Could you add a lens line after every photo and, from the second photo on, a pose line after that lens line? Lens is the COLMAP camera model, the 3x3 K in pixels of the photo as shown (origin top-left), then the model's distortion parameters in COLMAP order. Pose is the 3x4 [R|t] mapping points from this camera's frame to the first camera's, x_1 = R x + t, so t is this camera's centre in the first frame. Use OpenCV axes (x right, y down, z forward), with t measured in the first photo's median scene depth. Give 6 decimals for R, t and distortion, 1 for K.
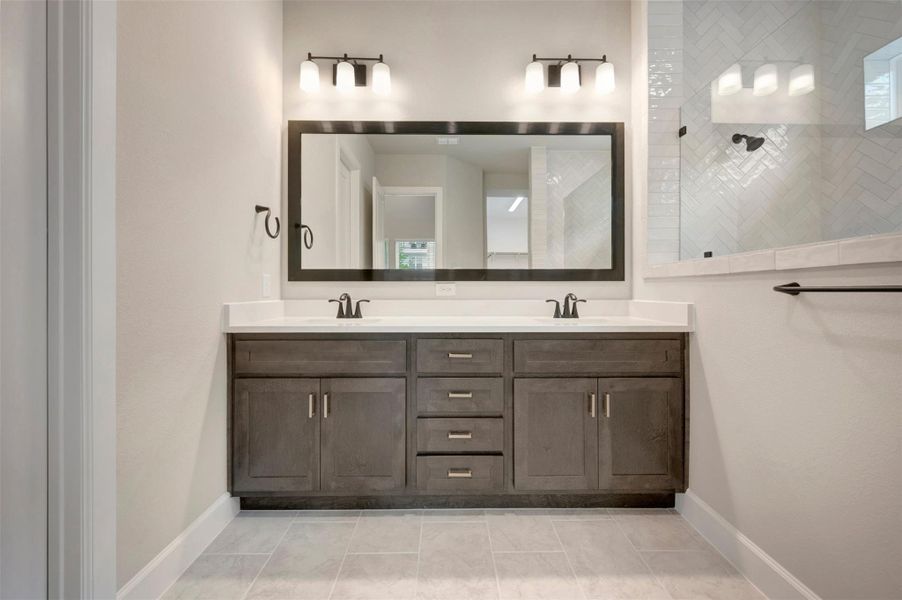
lens RADIAL K [[358.5, 0, 450.5], [0, 358.5, 288.8], [0, 0, 1]] dist [-0.001114, 0.000101]
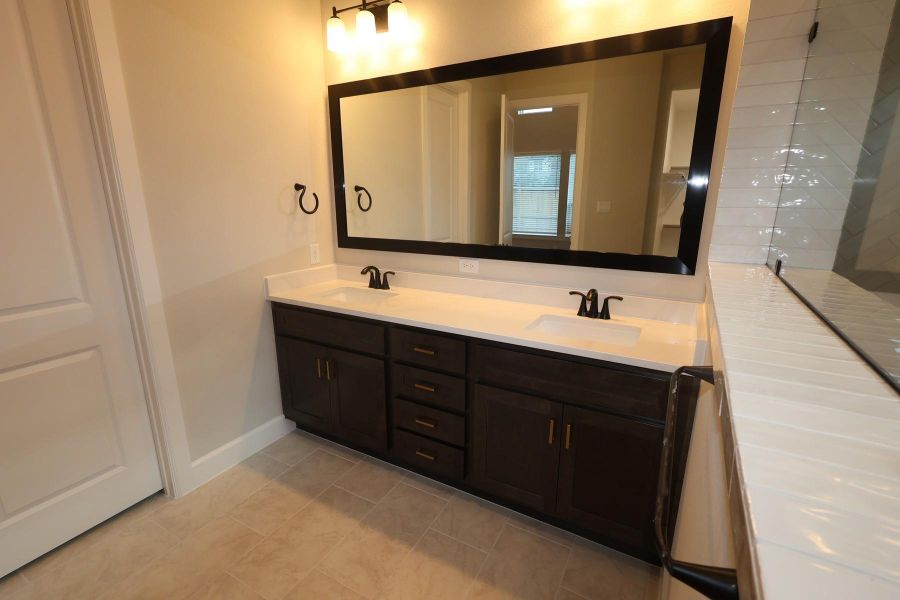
lens RADIAL K [[416.6, 0, 451.4], [0, 416.6, 302.8], [0, 0, 1]] dist [-0.000458, -0.000173]
pose [[0.866947, 0.124241, -0.482667, 0.606872], [-0.000655, 0.968715, 0.248175, -0.219439], [0.498400, -0.214838, 0.839906, 0.087346]]
